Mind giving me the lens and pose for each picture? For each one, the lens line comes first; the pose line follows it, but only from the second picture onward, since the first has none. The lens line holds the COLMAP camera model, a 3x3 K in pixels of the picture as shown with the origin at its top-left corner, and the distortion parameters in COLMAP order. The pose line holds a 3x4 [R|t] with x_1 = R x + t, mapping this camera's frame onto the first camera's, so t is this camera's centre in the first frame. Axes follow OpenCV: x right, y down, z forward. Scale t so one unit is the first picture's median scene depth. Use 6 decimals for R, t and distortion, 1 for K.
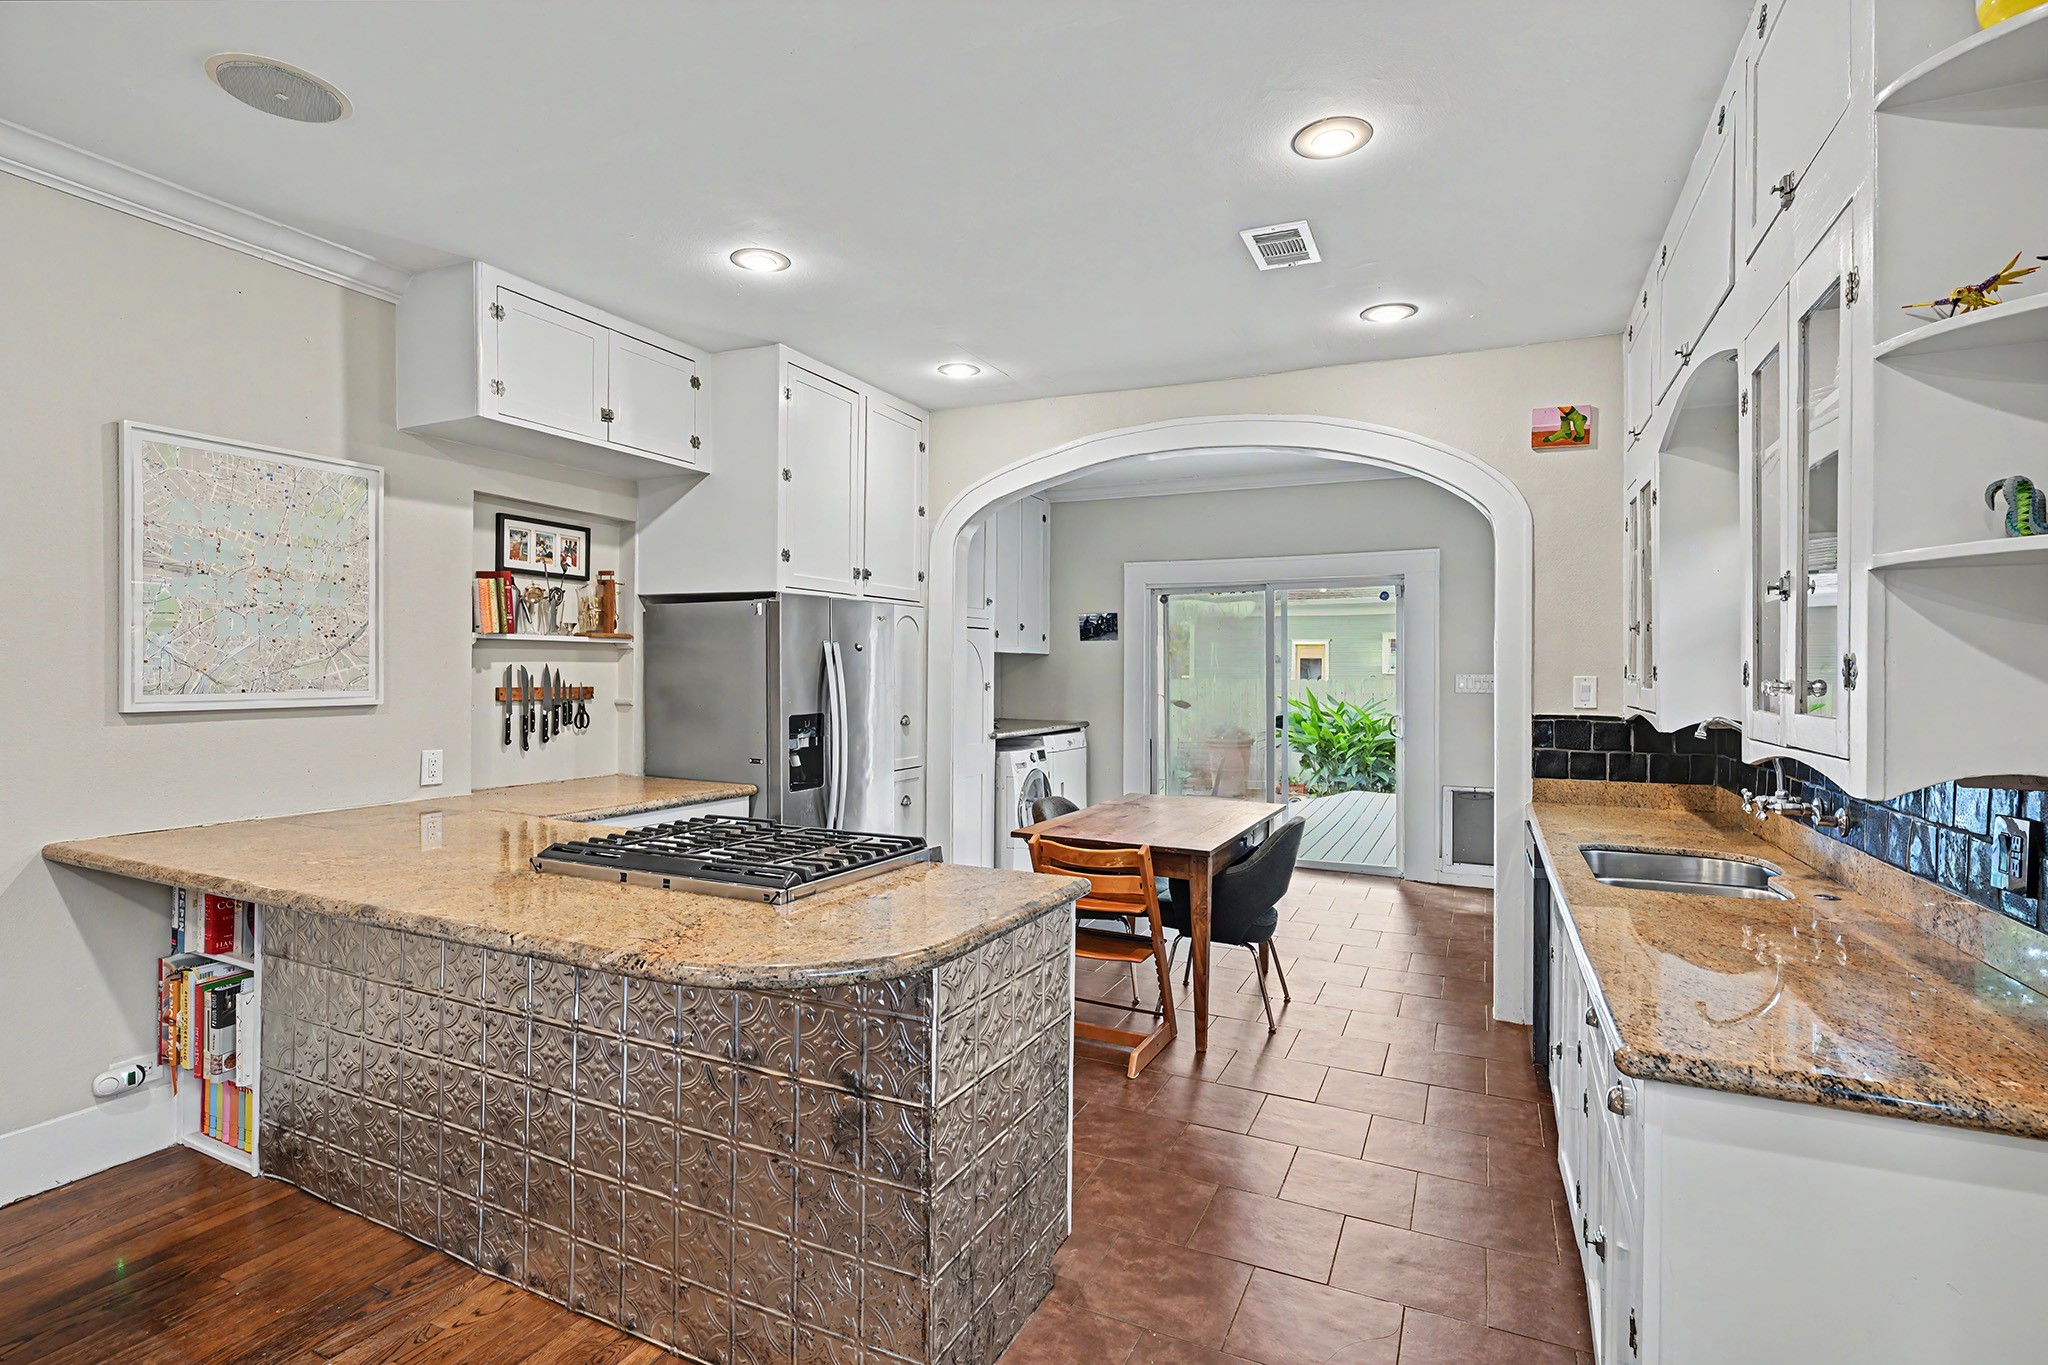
lens RADIAL K [[980.9, 0, 1022.7], [0, 980.9, 670.7], [0, 0, 1]] dist [-0.004285, -0.001503]
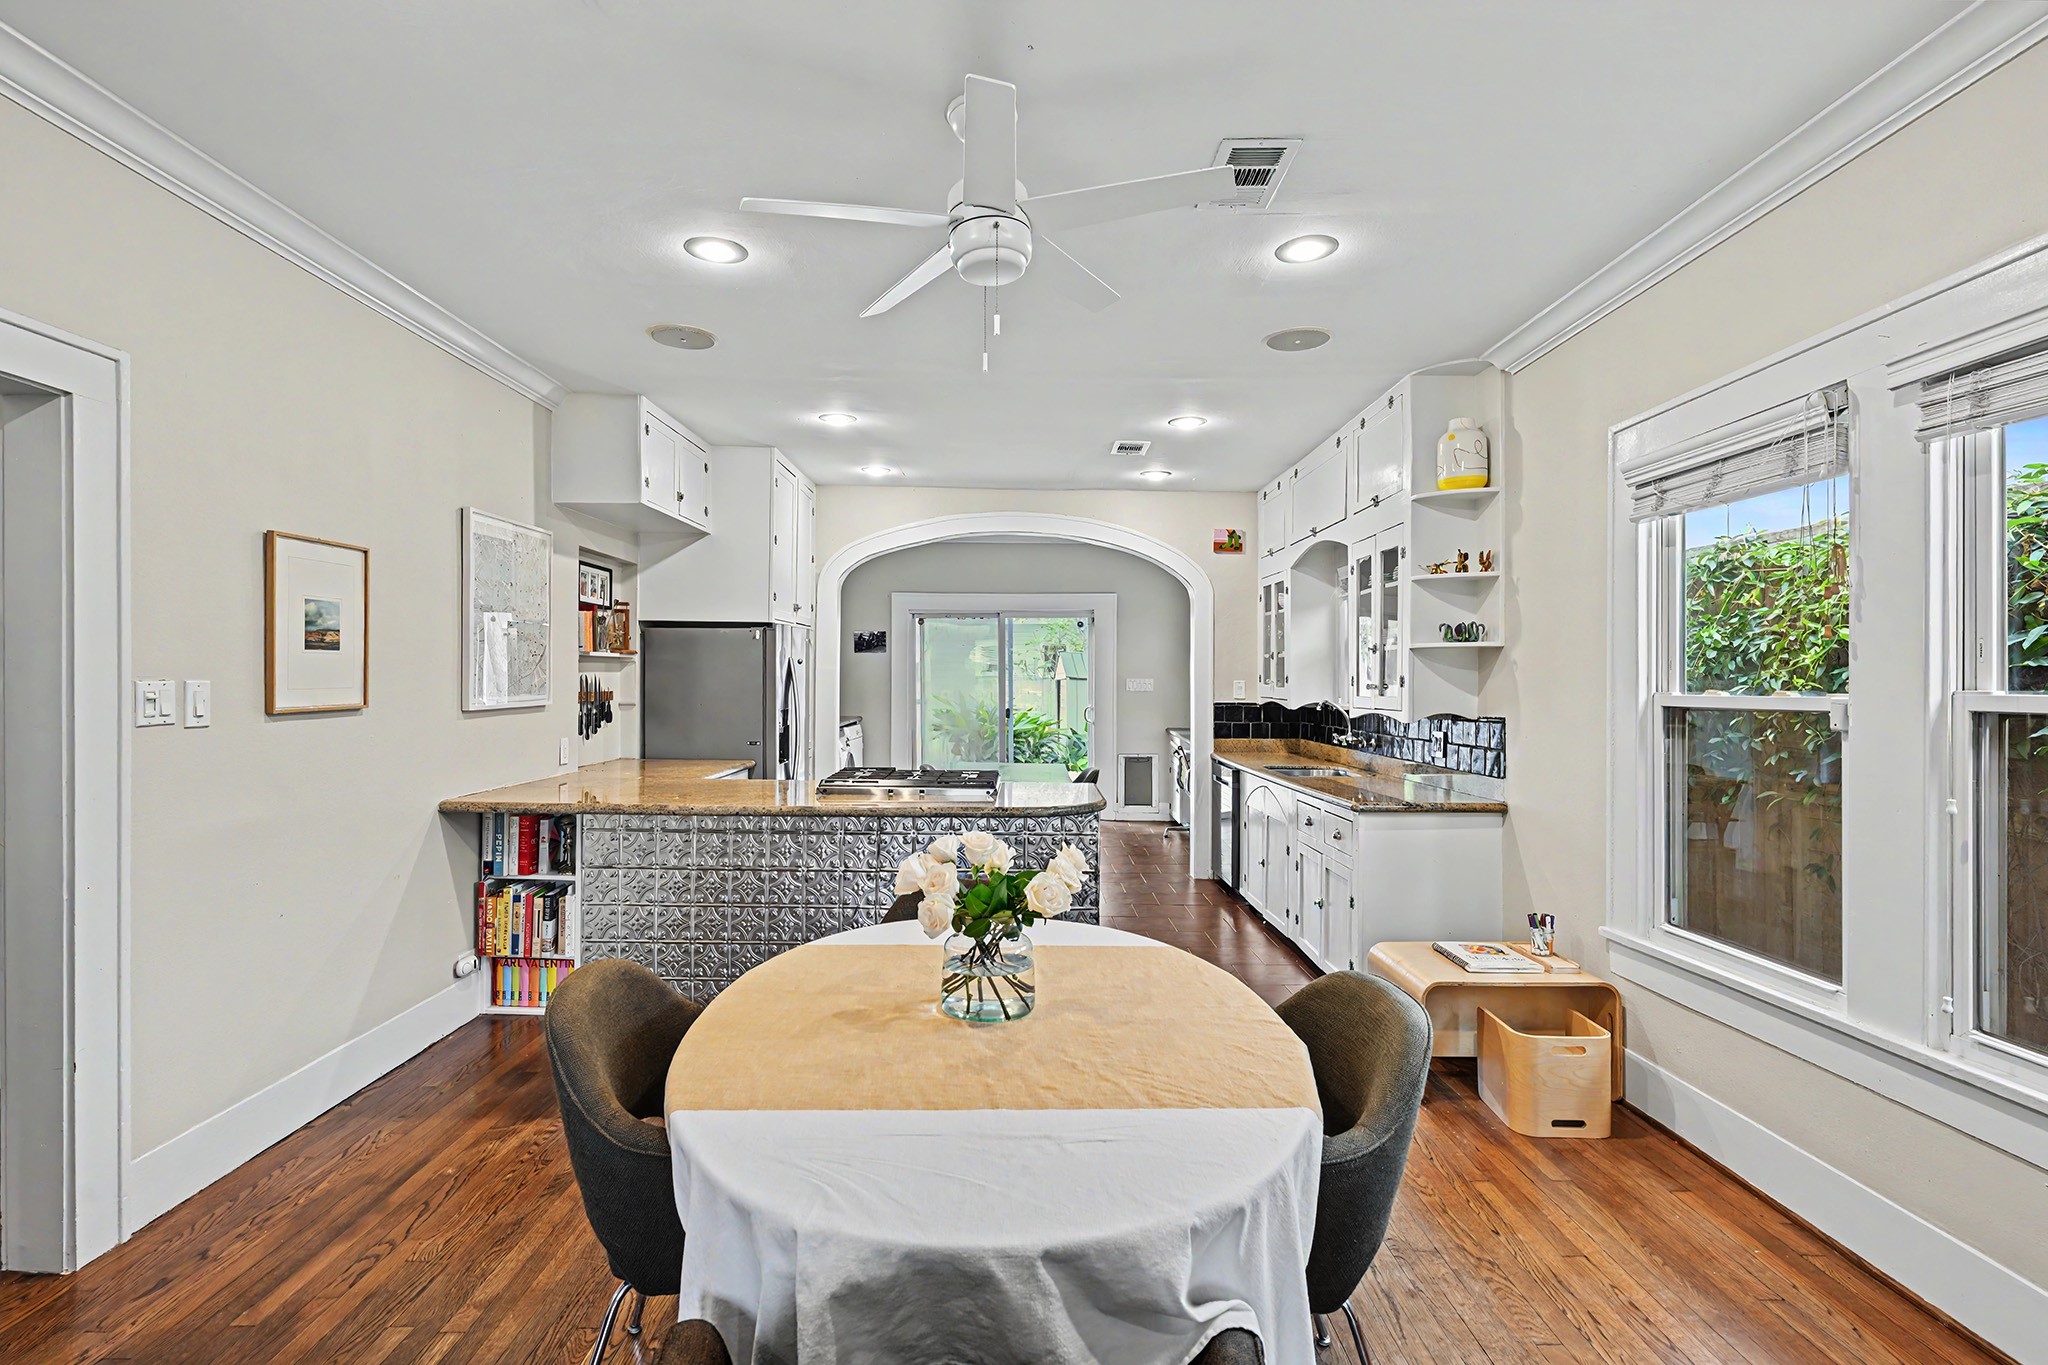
lens RADIAL K [[980.9, 0, 1022.2], [0, 980.9, 680.9], [0, 0, 1]] dist [-0.004285, -0.001503]
pose [[0.902512, -0.002944, 0.430655, -0.493773], [-0.000720, 0.999965, 0.008345, -0.008050], [-0.430664, -0.007842, 0.902478, -0.398453]]
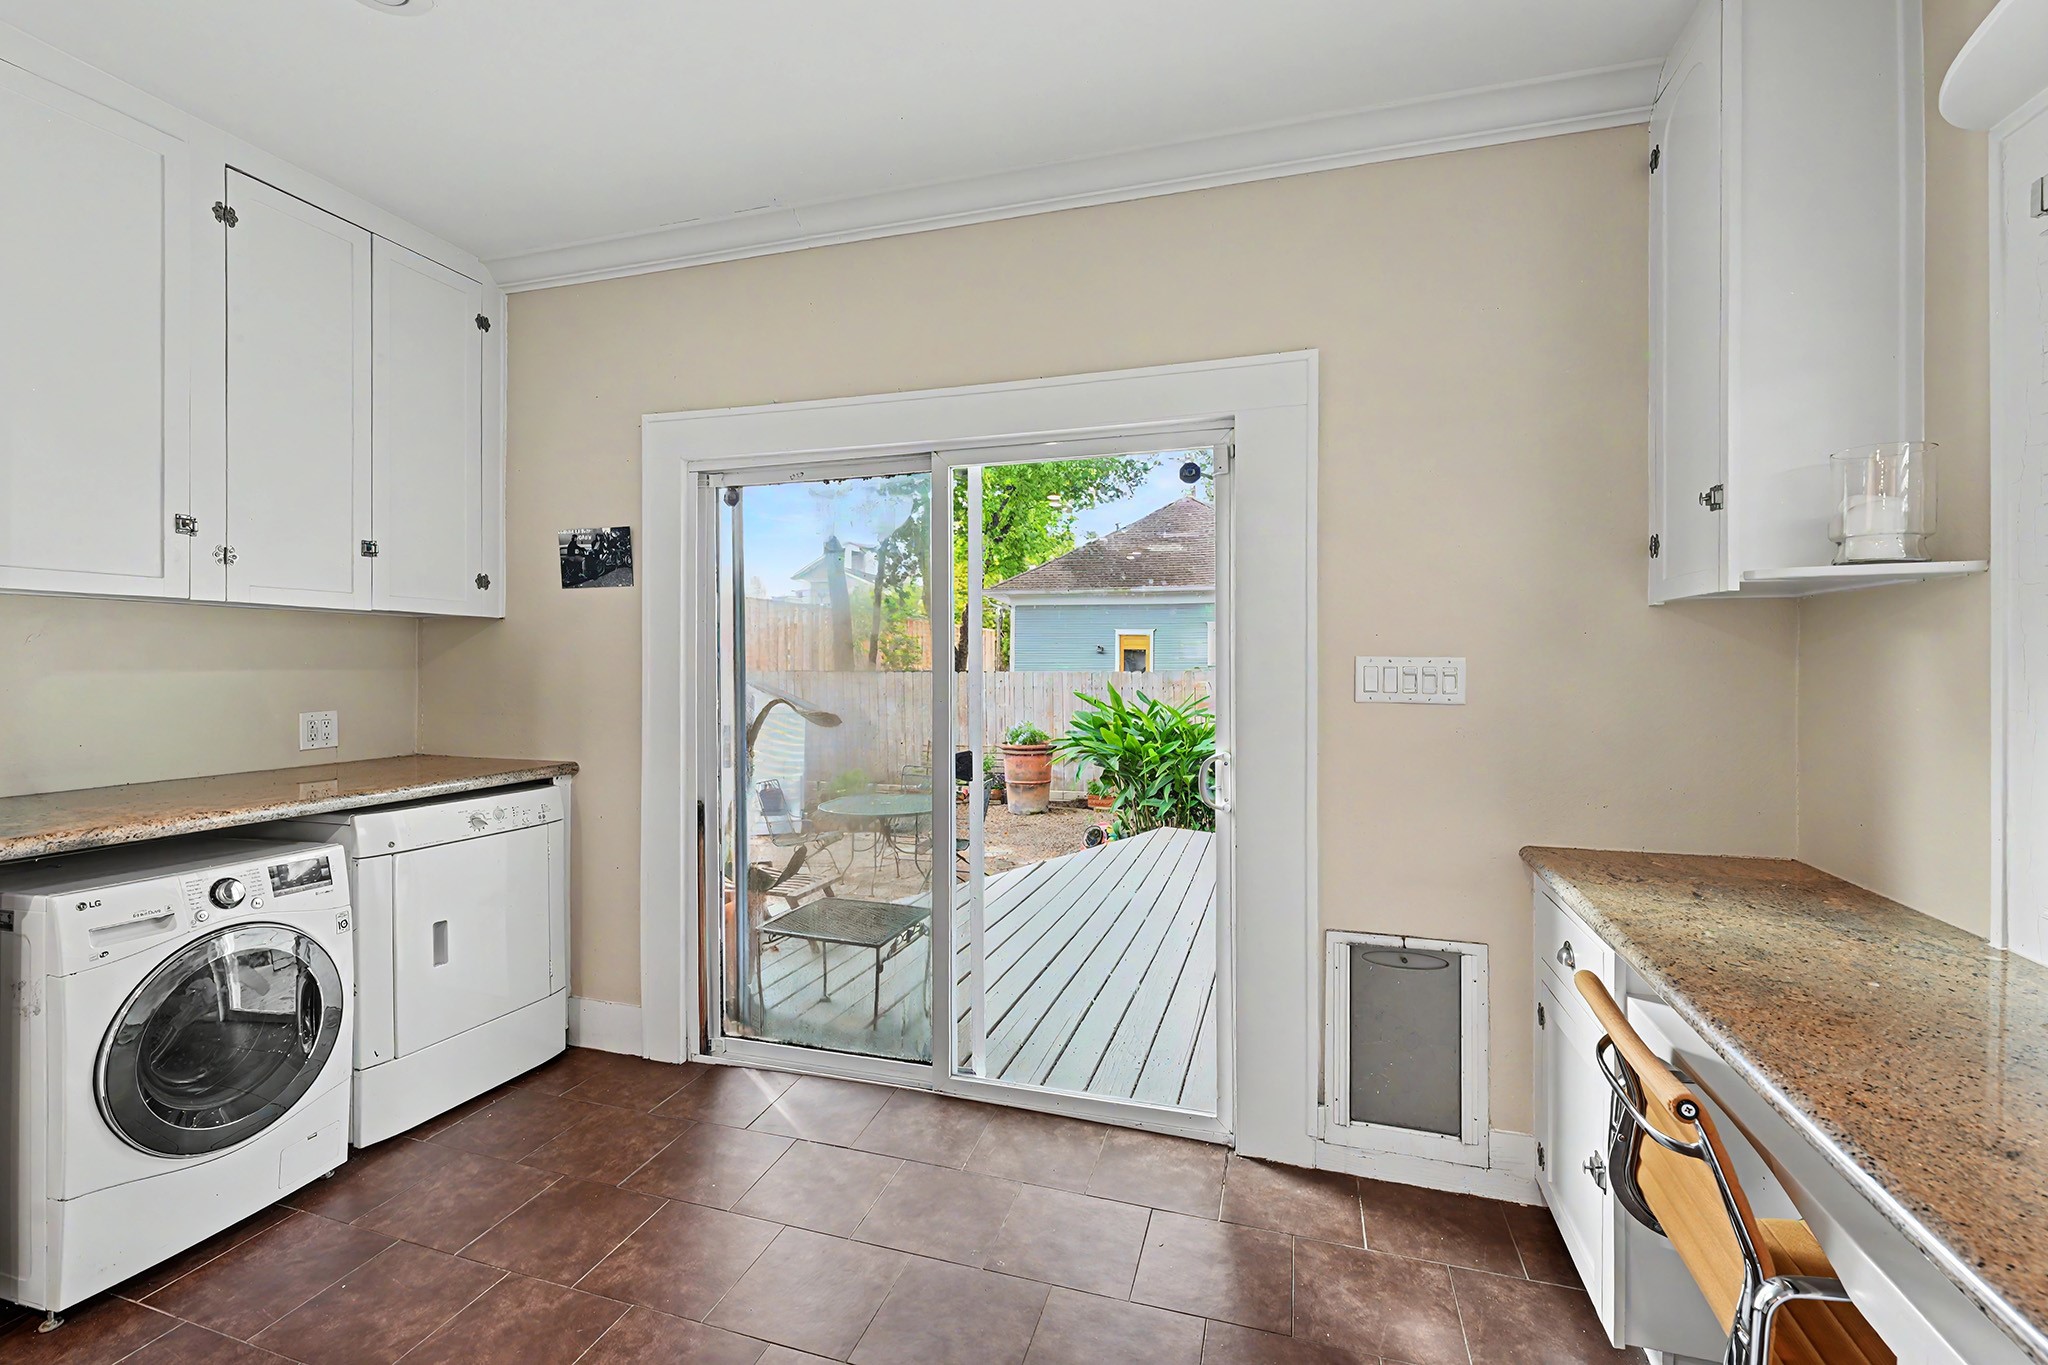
lens RADIAL K [[906.5, 0, 1007.5], [0, 906.5, 679.4], [0, 0, 1]] dist [-0.001663, -0.000024]
pose [[0.991384, -0.003989, 0.130929, 0.357774], [0.001849, 0.999863, 0.016464, 0.009707], [-0.130976, -0.016080, 0.991255, 0.929211]]
